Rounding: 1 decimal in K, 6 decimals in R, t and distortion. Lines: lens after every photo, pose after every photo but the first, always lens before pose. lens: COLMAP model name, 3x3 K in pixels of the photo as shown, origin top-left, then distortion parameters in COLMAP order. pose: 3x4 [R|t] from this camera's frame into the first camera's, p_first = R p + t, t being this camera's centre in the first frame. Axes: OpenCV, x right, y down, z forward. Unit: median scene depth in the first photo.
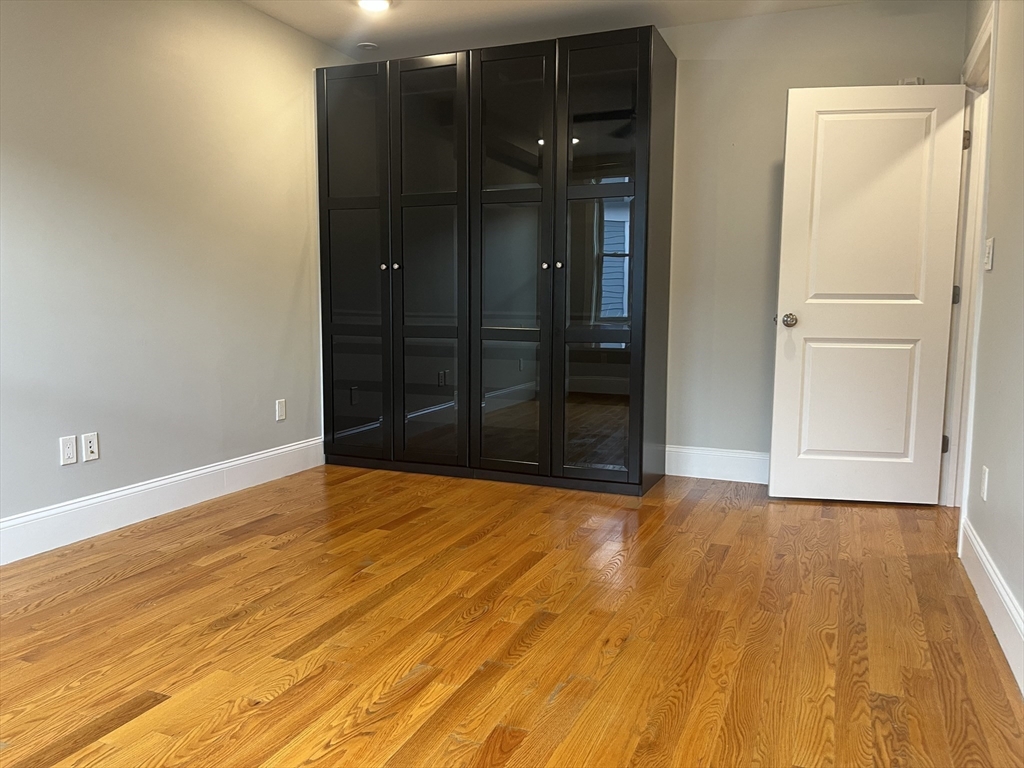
lens RADIAL K [[771.0, 0, 512.0], [0, 771.0, 384.0], [0, 0, 1]] dist [0.052338, -0.003472]
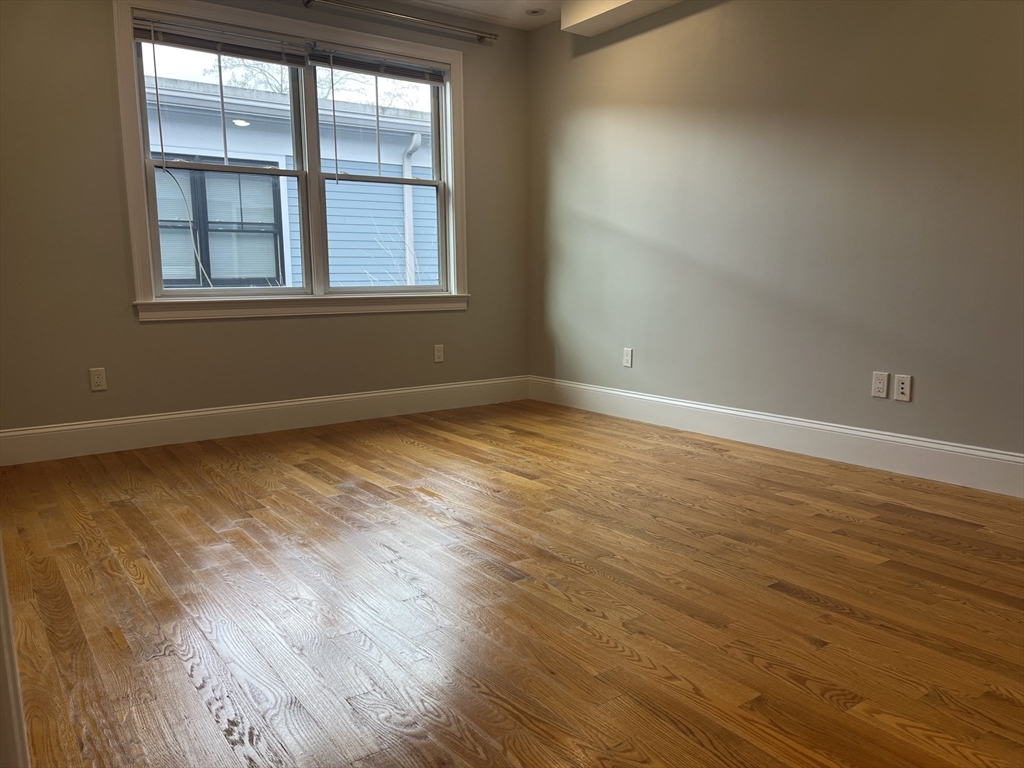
lens RADIAL K [[771.0, 0, 512.0], [0, 771.0, 384.0], [0, 0, 1]] dist [0.052338, -0.003472]
pose [[-0.518014, 0.121538, -0.846694, 0.638893], [-0.081755, 0.978288, 0.190446, -0.084224], [0.851456, 0.167875, -0.496830, 1.119658]]
